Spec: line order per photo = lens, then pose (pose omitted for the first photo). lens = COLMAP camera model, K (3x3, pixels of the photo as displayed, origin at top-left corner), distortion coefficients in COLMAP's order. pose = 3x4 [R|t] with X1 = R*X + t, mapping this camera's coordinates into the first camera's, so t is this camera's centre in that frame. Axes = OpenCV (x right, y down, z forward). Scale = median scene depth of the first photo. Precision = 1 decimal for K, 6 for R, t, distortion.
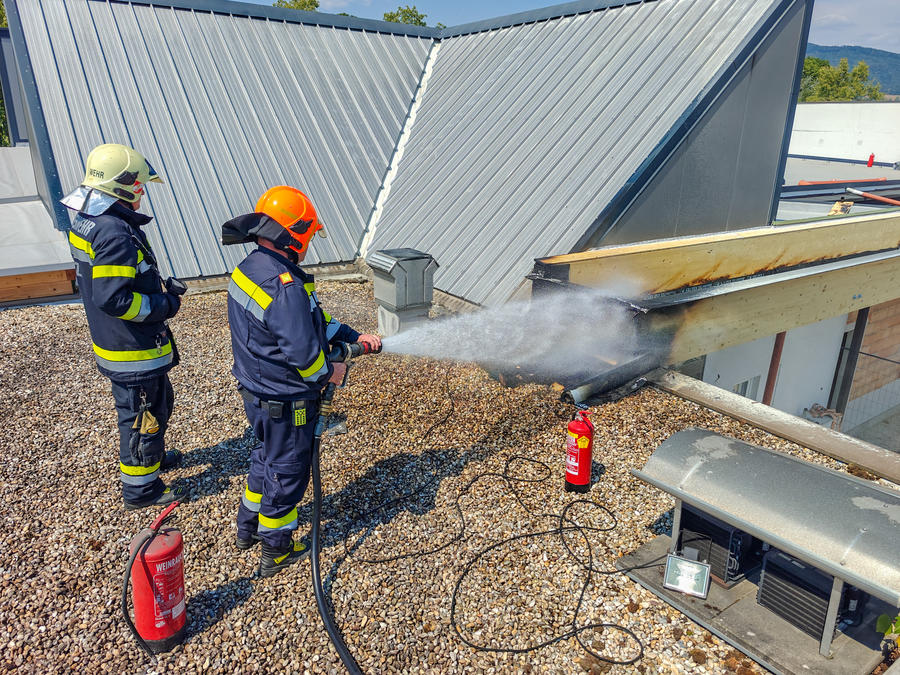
lens RADIAL K [[621.2, 0, 450.9], [0, 621.2, 337.3], [0, 0, 1]] dist [0.037259, -0.044499]
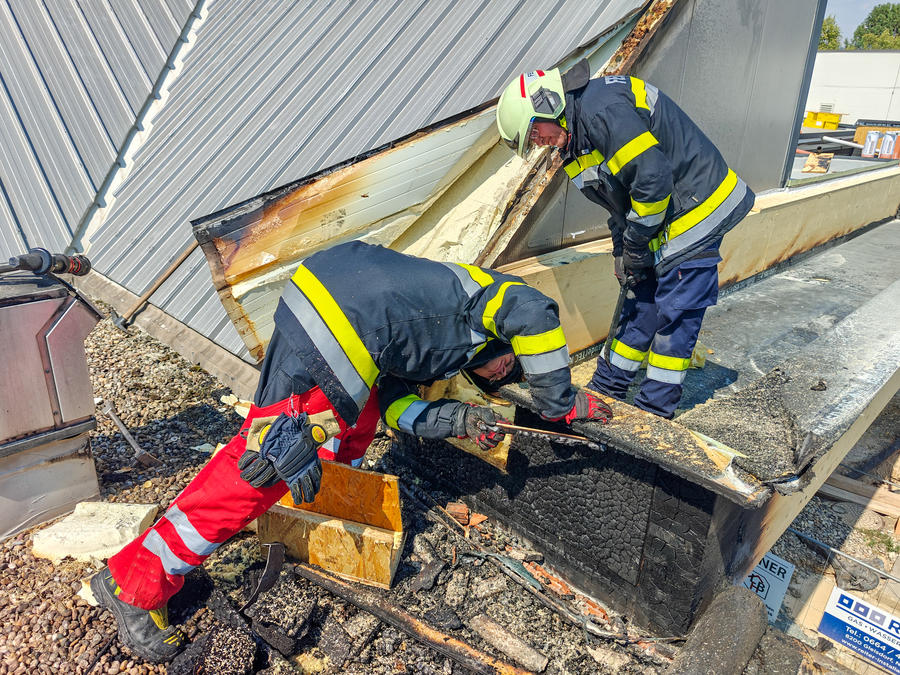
lens RADIAL K [[621.2, 0, 442.2], [0, 621.2, 339.4], [0, 0, 1]] dist [0.037259, -0.044499]
pose [[0.985296, -0.050979, 0.163075, 0.086620], [0.041400, 0.997241, 0.061608, -0.091520], [-0.165766, -0.053951, 0.984688, 0.497644]]
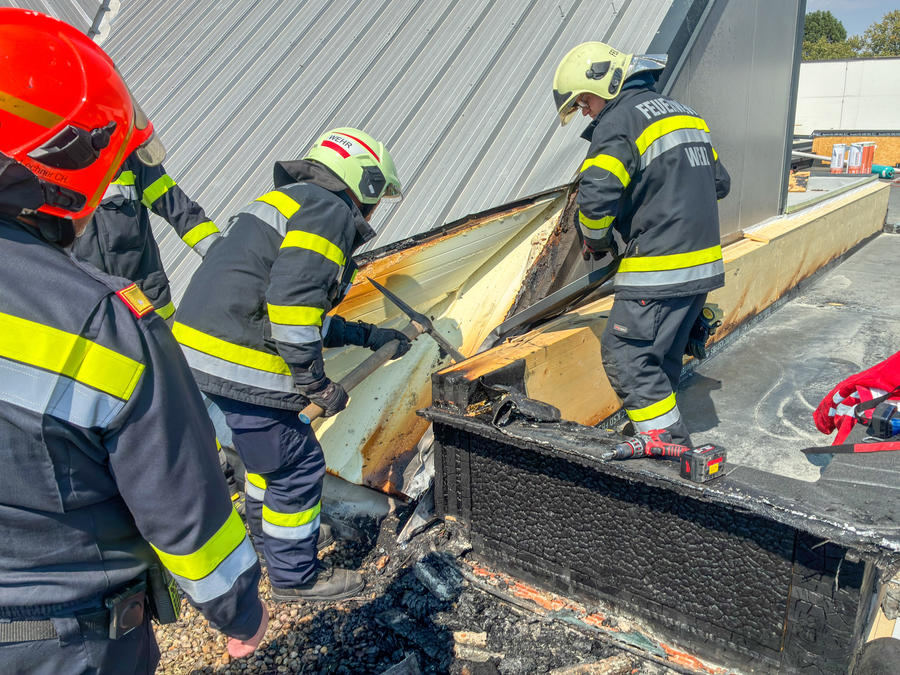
lens RADIAL K [[693.3, 0, 474.5], [0, 693.3, 338.3], [0, 0, 1]] dist [0.012713, -0.005418]
pose [[0.952585, -0.130099, 0.275055, 0.034889], [0.136456, 0.990638, -0.004017, -0.108648], [-0.271958, 0.041359, 0.961420, 0.492951]]
